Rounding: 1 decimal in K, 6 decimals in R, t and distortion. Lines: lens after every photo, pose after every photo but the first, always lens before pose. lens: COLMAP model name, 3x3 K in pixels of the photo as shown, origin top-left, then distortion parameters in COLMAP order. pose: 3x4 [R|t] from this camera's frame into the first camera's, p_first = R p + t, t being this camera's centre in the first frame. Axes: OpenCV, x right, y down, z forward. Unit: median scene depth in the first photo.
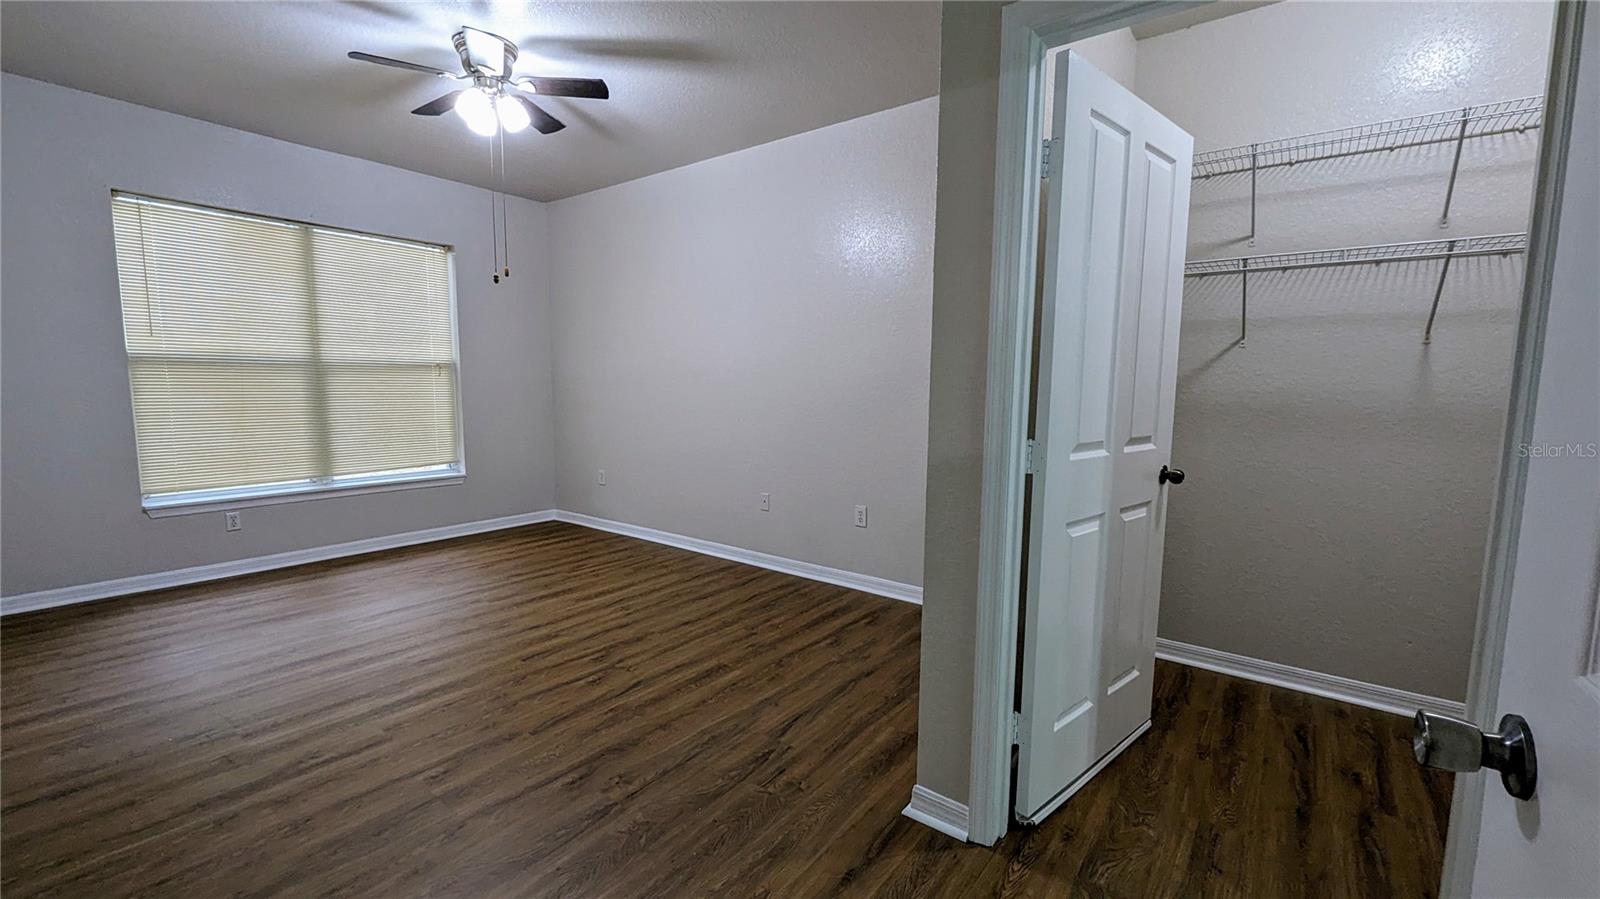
lens RADIAL K [[662.8, 0, 799.2], [0, 662.8, 454.1], [0, 0, 1]] dist [0.001765, 0.000081]
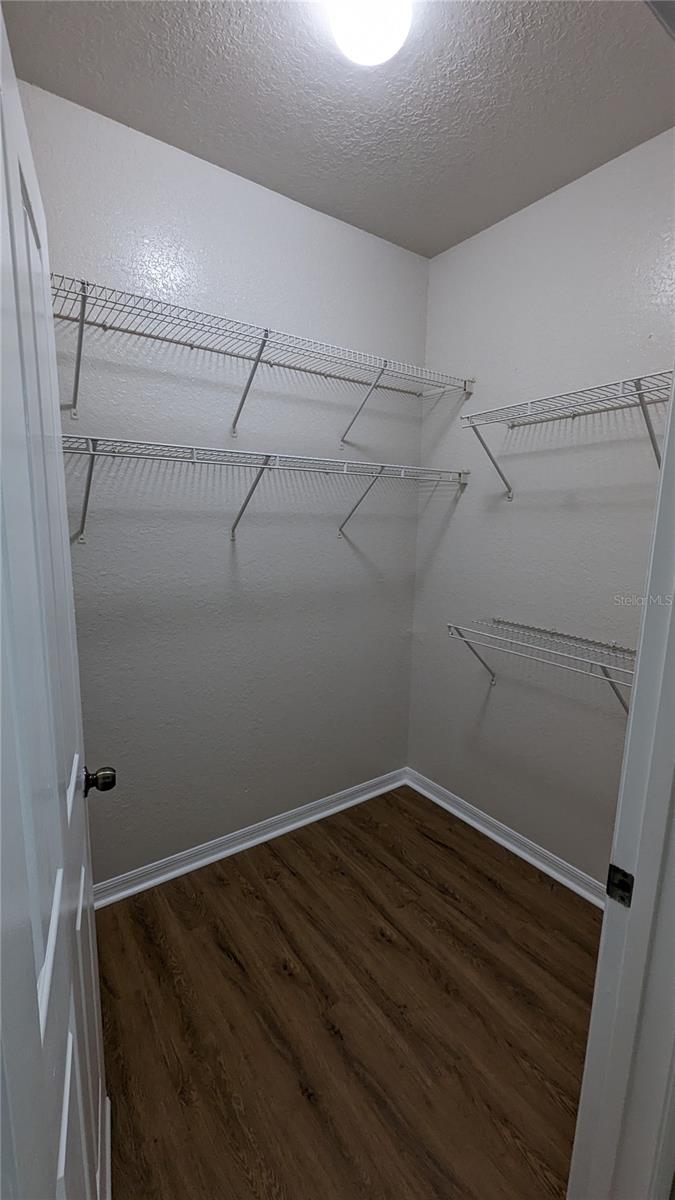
lens RADIAL K [[497.1, 0, 334.2], [0, 497.1, 596.1], [0, 0, 1]] dist [0.001765, 0.000081]
pose [[0.296263, -0.164846, 0.940773, 0.188680], [0.084116, 0.985669, 0.146223, -0.182101], [-0.951395, 0.035814, 0.305884, 0.584494]]
